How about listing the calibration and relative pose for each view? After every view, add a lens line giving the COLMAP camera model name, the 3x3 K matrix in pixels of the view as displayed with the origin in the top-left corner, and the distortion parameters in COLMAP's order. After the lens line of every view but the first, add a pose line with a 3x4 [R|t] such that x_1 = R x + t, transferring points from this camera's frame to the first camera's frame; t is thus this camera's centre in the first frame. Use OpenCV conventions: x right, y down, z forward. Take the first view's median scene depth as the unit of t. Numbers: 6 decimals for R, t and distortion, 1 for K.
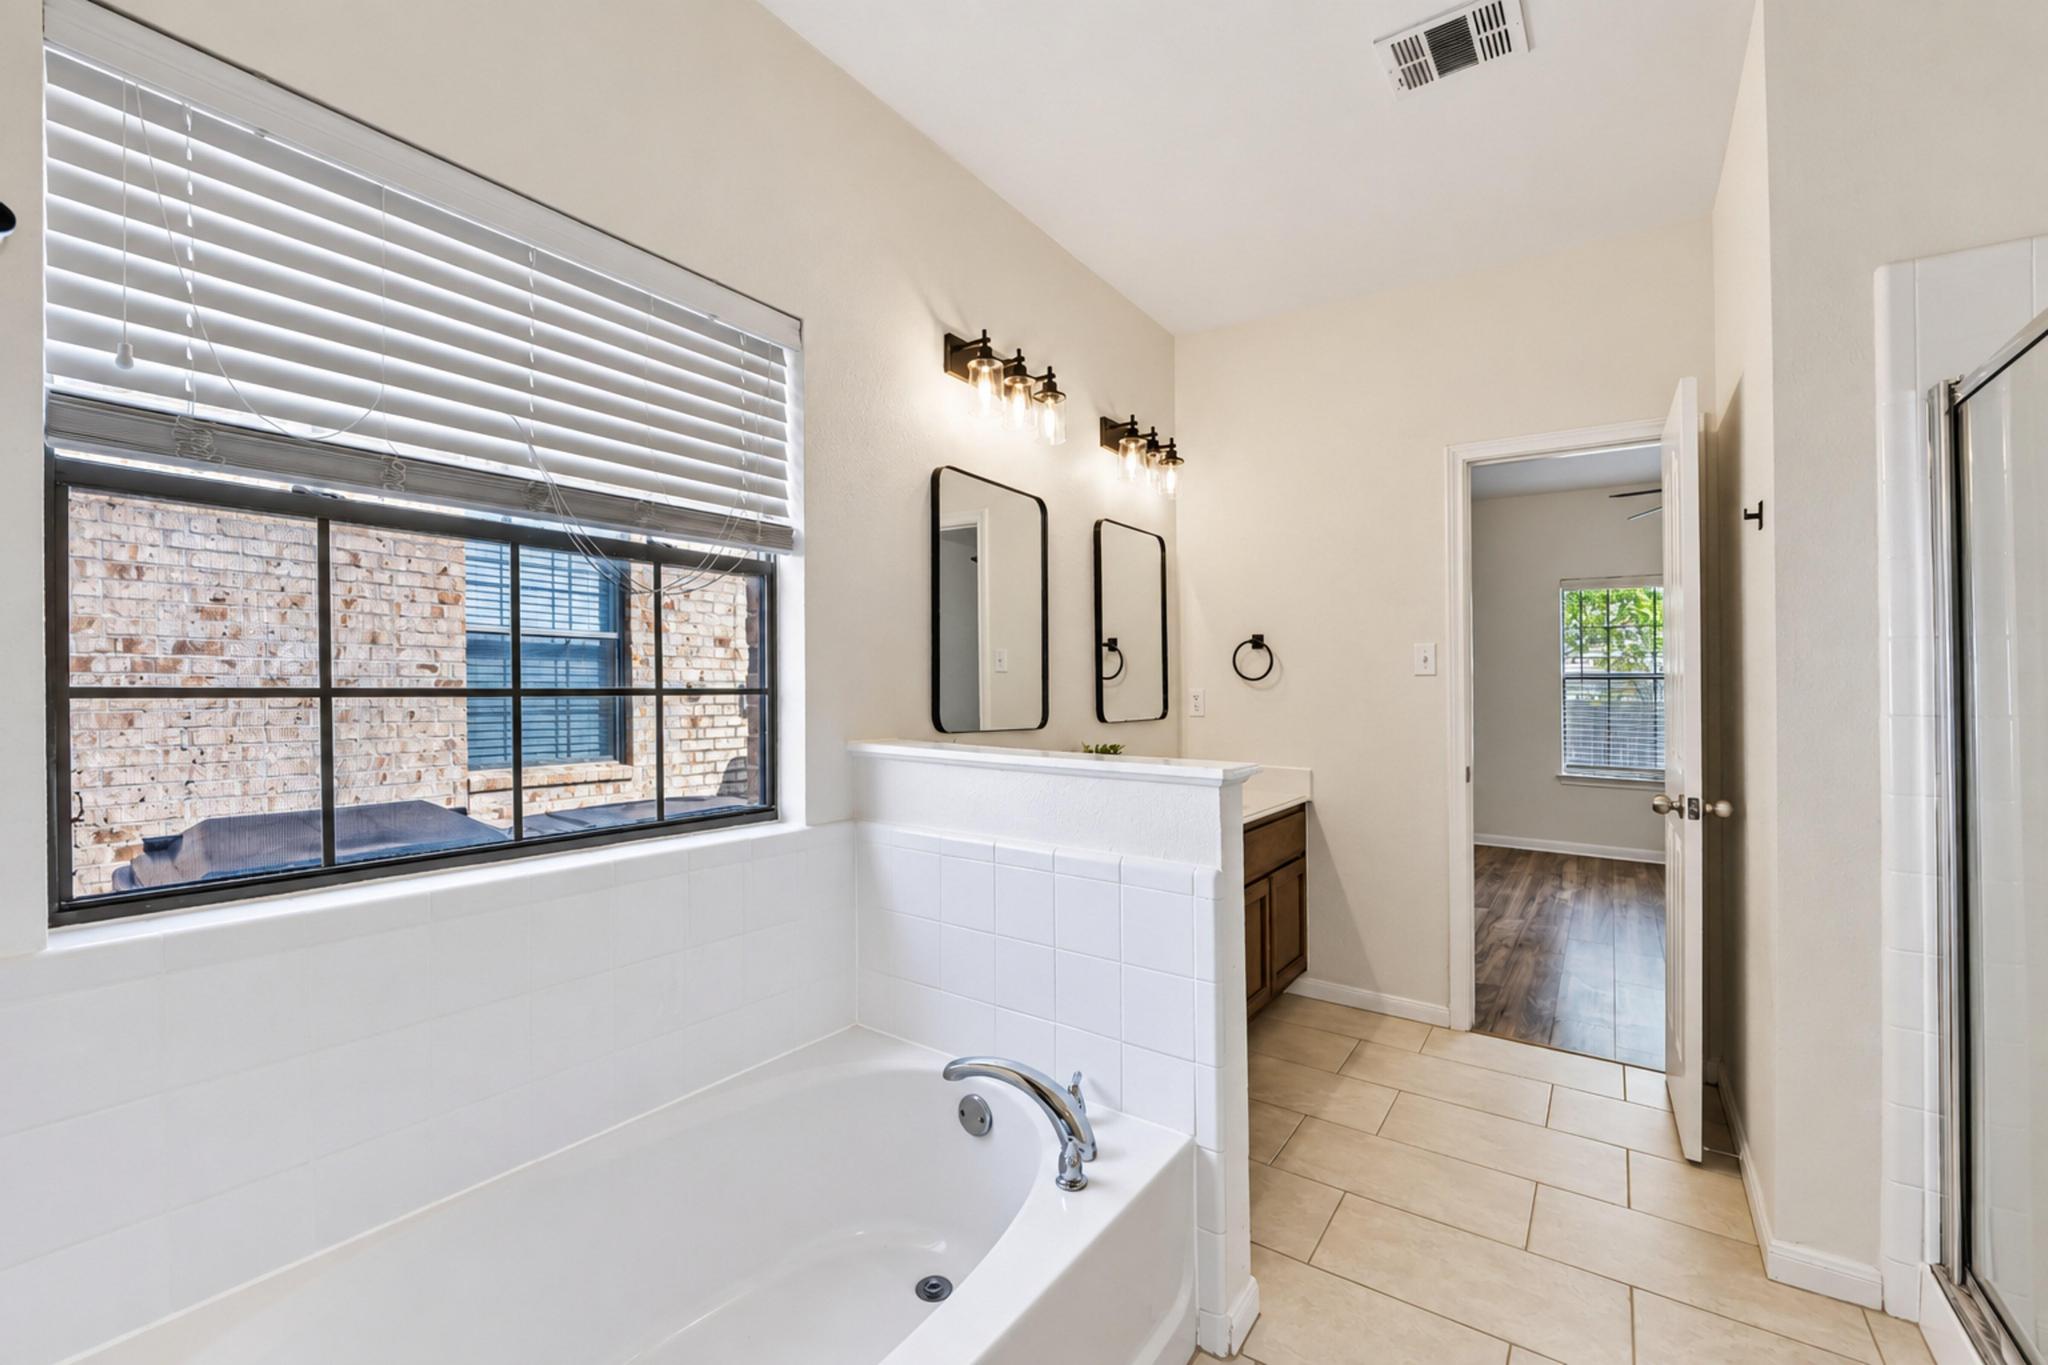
lens RADIAL K [[838.5, 0, 1024.4], [0, 838.5, 679.8], [0, 0, 1]] dist [0.001373, 0.000182]
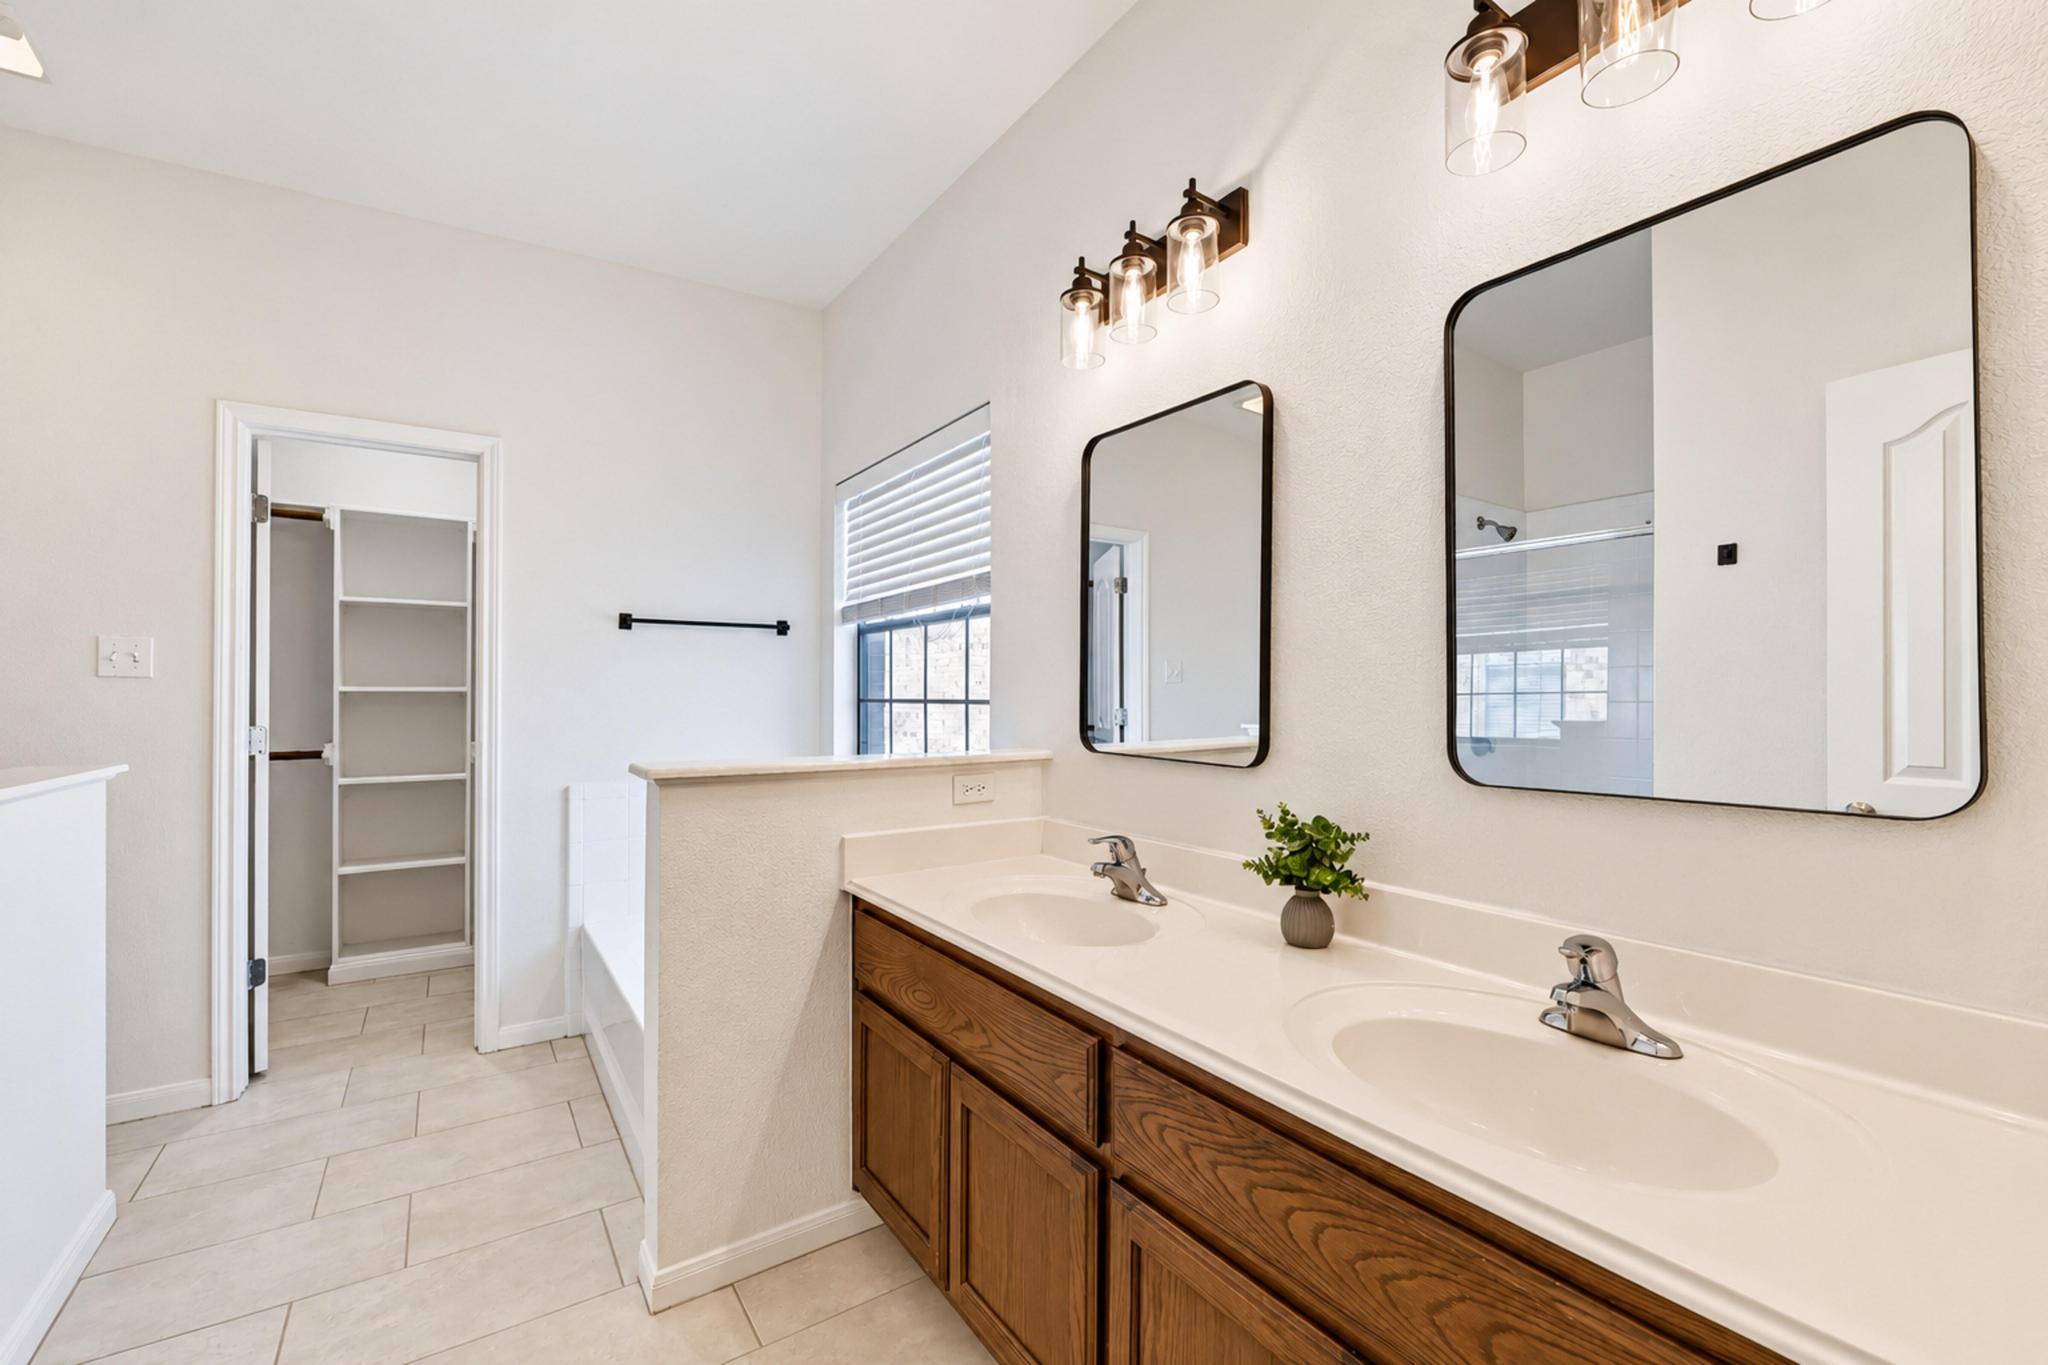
lens RADIAL K [[838.5, 0, 1022.9], [0, 838.5, 692.2], [0, 0, 1]] dist [0.001373, 0.000182]
pose [[-0.355982, 0.000421, -0.934493, 0.978969], [-0.008666, 0.999955, 0.003752, -0.009368], [0.934453, 0.009434, -0.355962, 1.676112]]
